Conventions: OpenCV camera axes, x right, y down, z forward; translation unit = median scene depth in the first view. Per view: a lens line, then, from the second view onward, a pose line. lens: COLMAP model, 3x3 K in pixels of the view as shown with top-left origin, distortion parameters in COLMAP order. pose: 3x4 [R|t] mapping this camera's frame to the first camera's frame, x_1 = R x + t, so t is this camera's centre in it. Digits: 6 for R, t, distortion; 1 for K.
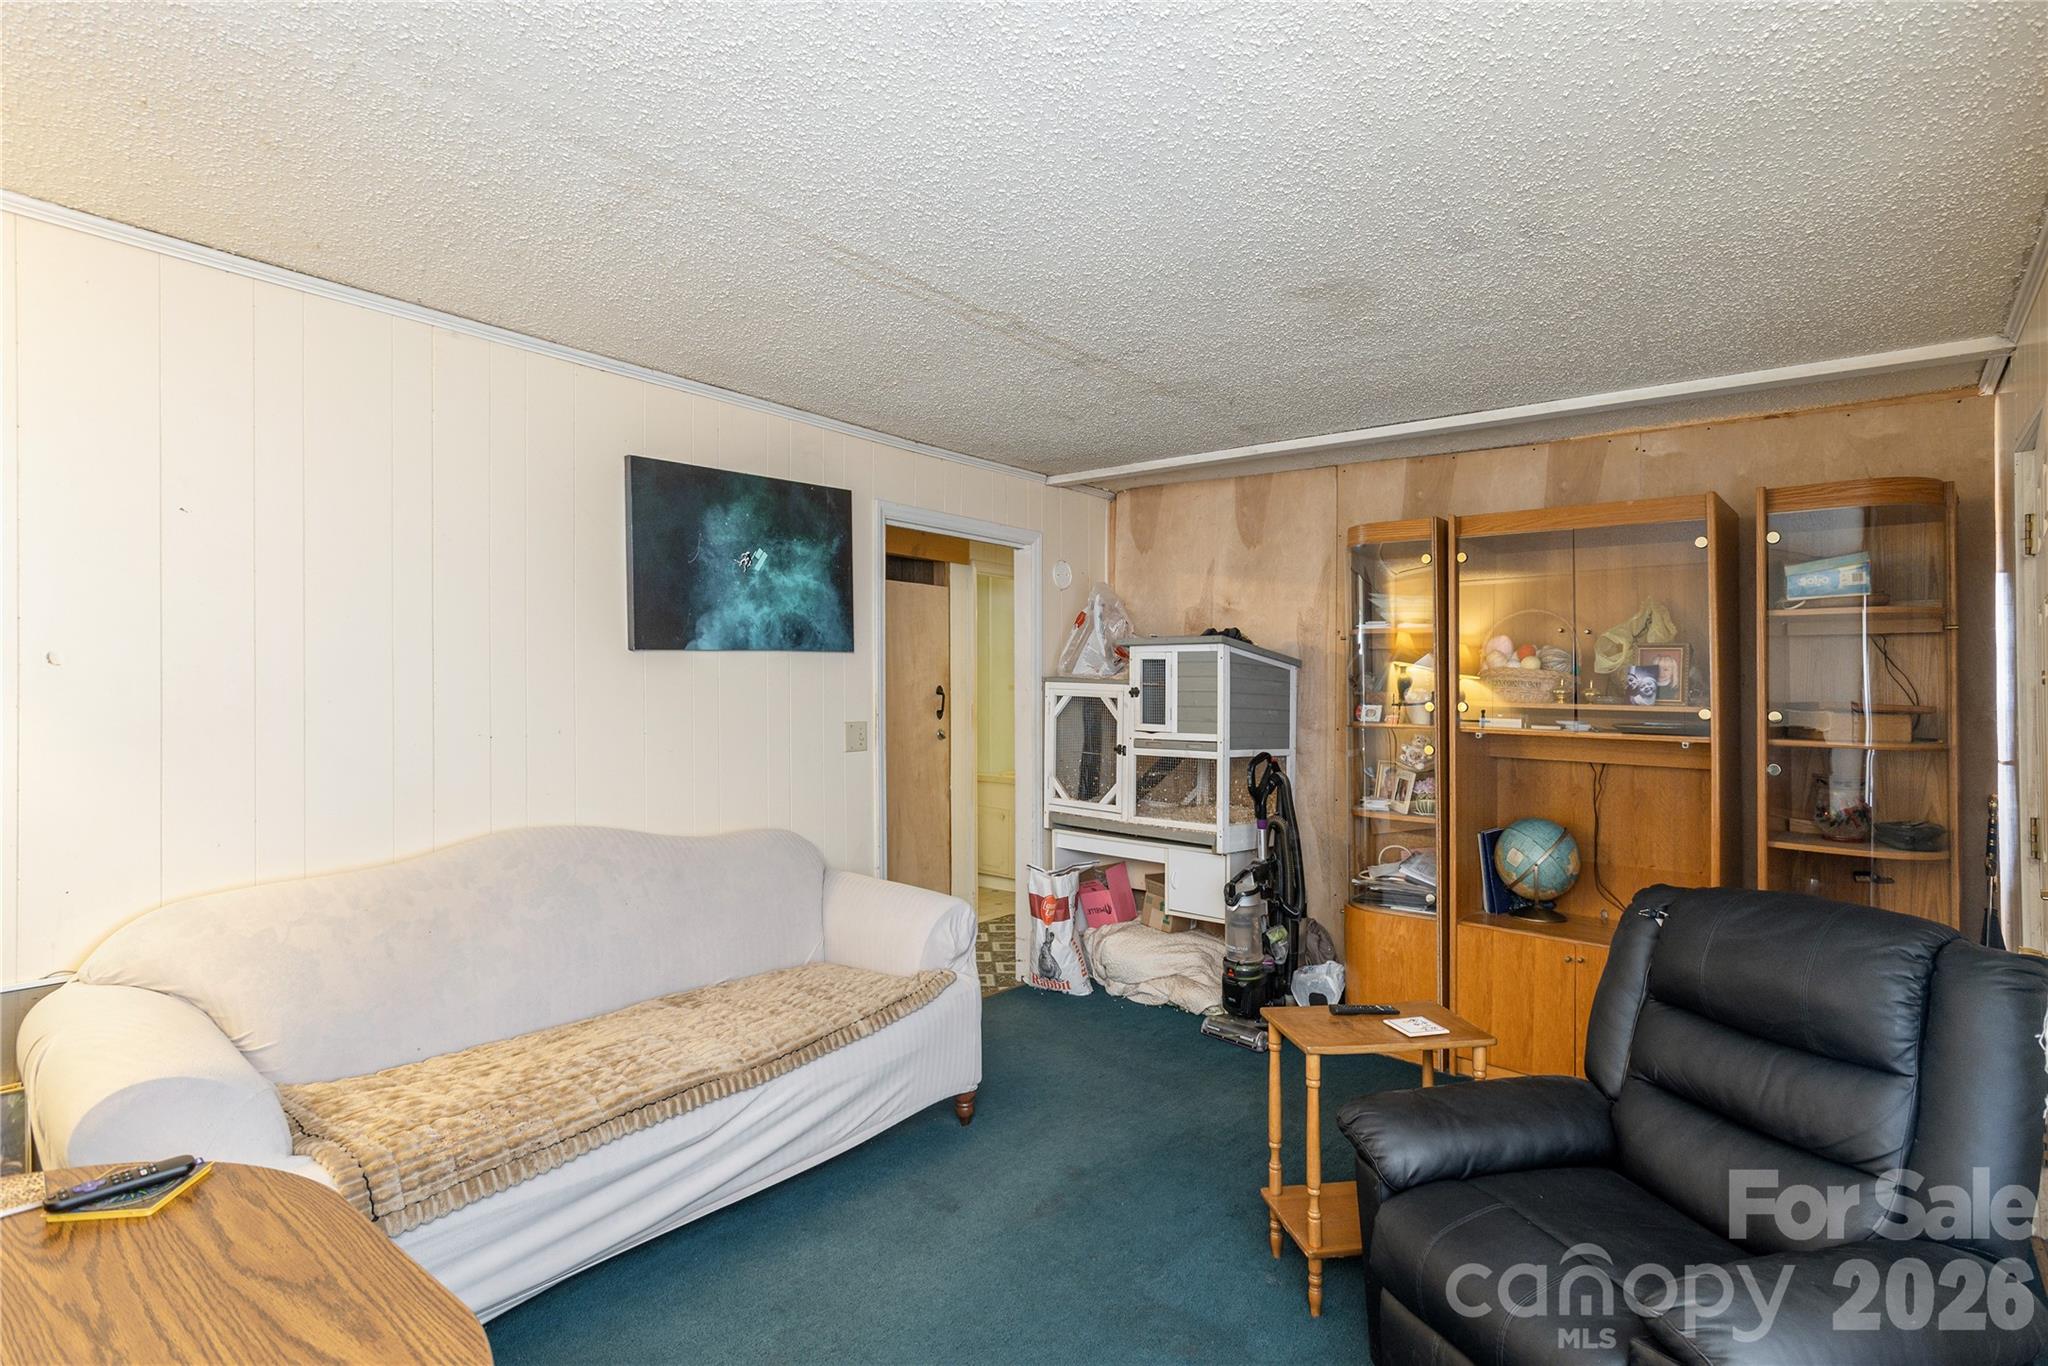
lens RADIAL K [[982.2, 0, 1032.6], [0, 982.2, 686.6], [0, 0, 1]] dist [-0.003488, 0.002941]
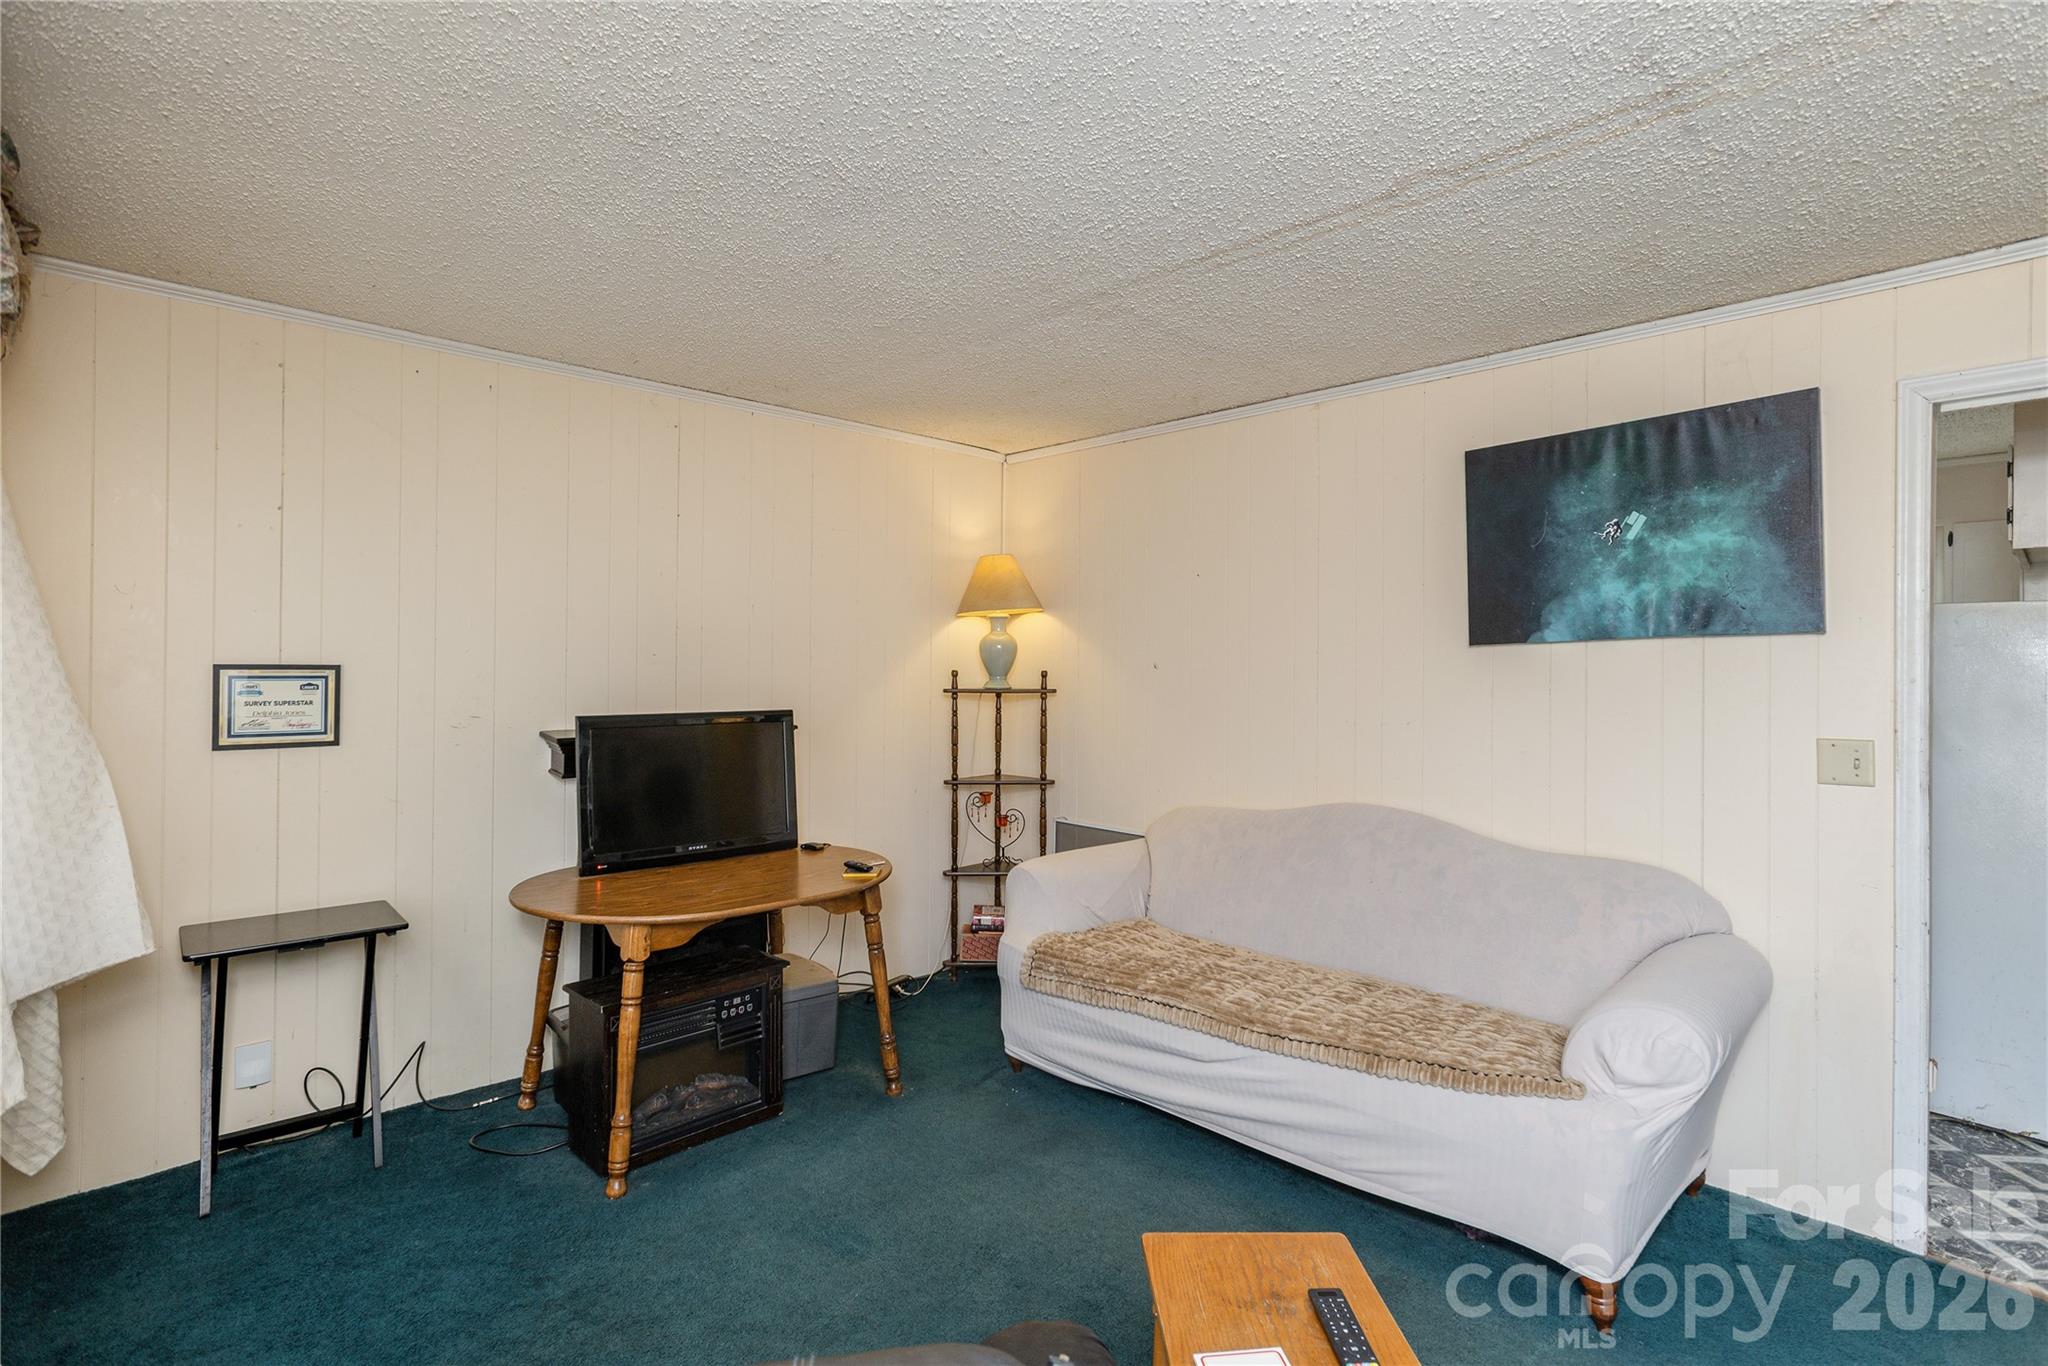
lens RADIAL K [[982.2, 0, 1030.0], [0, 982.2, 670.9], [0, 0, 1]] dist [-0.003488, 0.002941]
pose [[-0.099577, -0.000156, -0.995030, 0.568294], [-0.000754, 1.000000, -0.000081, -0.010097], [0.995030, 0.000742, -0.099577, 0.590078]]
